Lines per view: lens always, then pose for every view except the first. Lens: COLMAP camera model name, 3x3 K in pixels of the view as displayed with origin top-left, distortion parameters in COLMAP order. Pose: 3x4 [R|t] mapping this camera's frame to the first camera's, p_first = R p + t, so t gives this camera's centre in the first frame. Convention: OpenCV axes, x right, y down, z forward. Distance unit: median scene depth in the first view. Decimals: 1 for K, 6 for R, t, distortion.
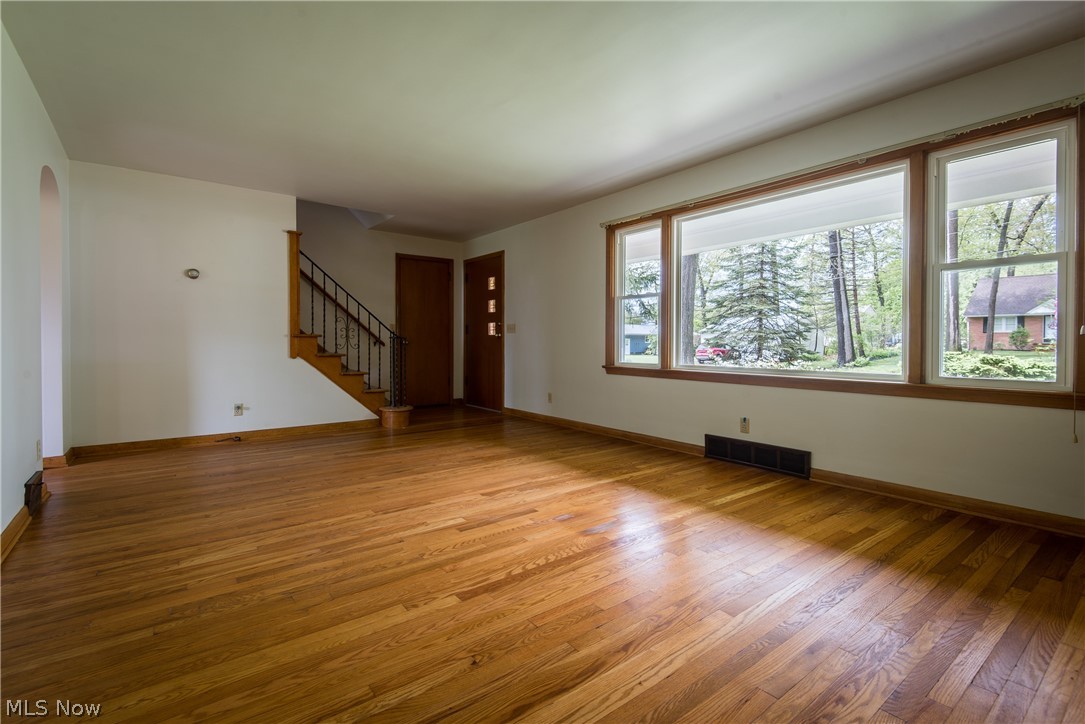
lens RADIAL K [[505.3, 0, 542.7], [0, 505.3, 353.0], [0, 0, 1]] dist [0.012719, -0.004778]
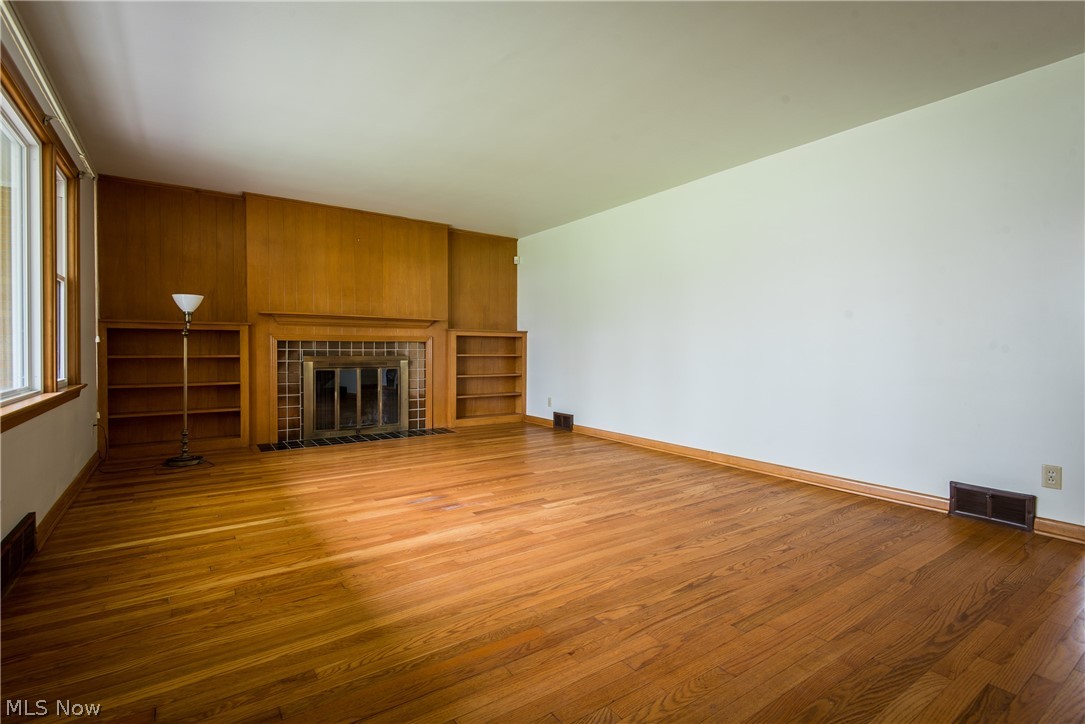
lens RADIAL K [[505.3, 0, 540.8], [0, 505.3, 354.6], [0, 0, 1]] dist [0.012719, -0.004778]
pose [[-0.998792, -0.008703, 0.048355, -0.193666], [-0.007198, 0.999487, 0.031221, -0.034932], [-0.048602, 0.030835, -0.998342, 2.029080]]
